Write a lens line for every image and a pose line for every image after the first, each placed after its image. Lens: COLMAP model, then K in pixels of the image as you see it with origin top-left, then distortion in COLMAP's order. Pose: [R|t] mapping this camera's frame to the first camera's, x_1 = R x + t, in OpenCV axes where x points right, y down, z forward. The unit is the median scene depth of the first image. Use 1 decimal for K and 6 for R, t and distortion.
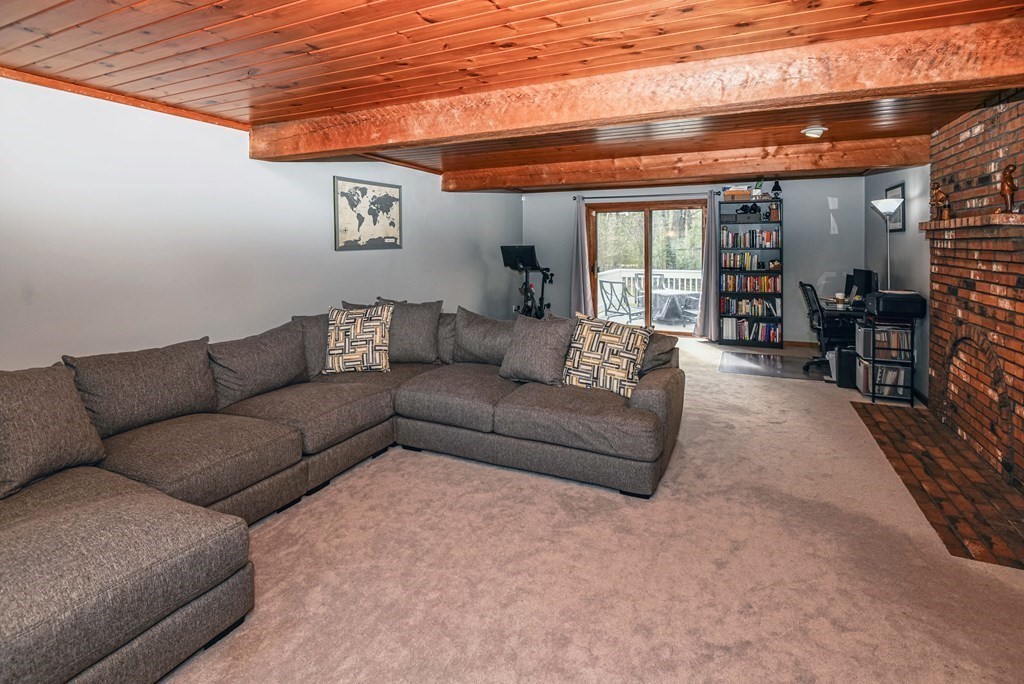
lens RADIAL K [[499.0, 0, 527.9], [0, 499.0, 260.6], [0, 0, 1]] dist [-0.012875, -0.001347]
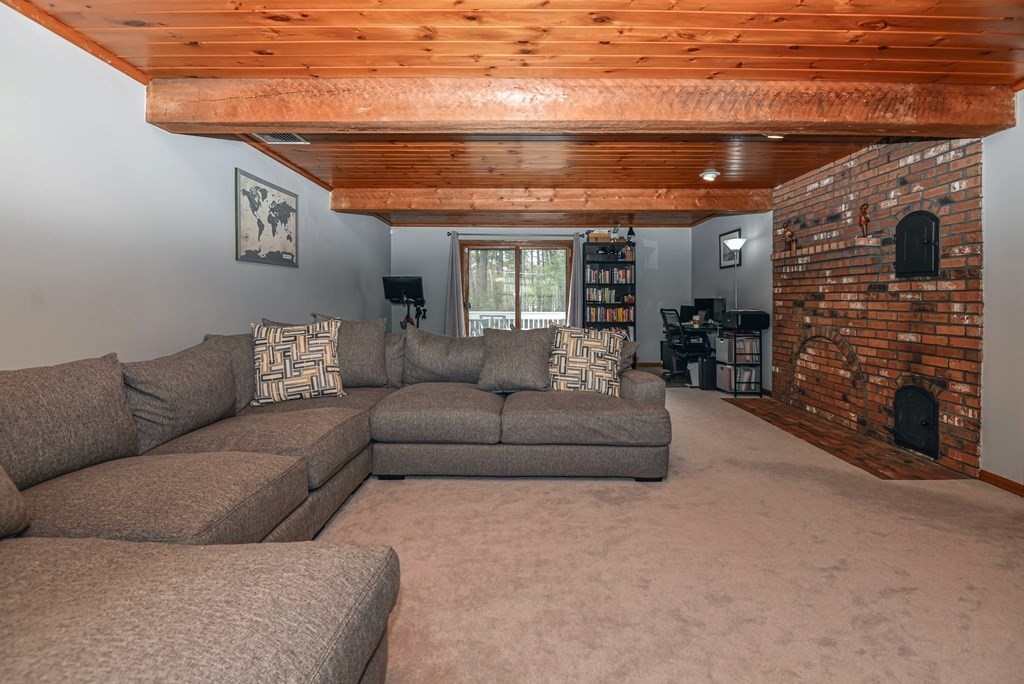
lens RADIAL K [[475.9, 0, 531.1], [0, 475.9, 311.0], [0, 0, 1]] dist [-0.016677, -0.000849]
pose [[0.912535, -0.001402, 0.408997, -0.346079], [0.005093, 0.999956, -0.007936, 0.092628], [-0.408968, 0.009325, 0.912501, 0.138133]]
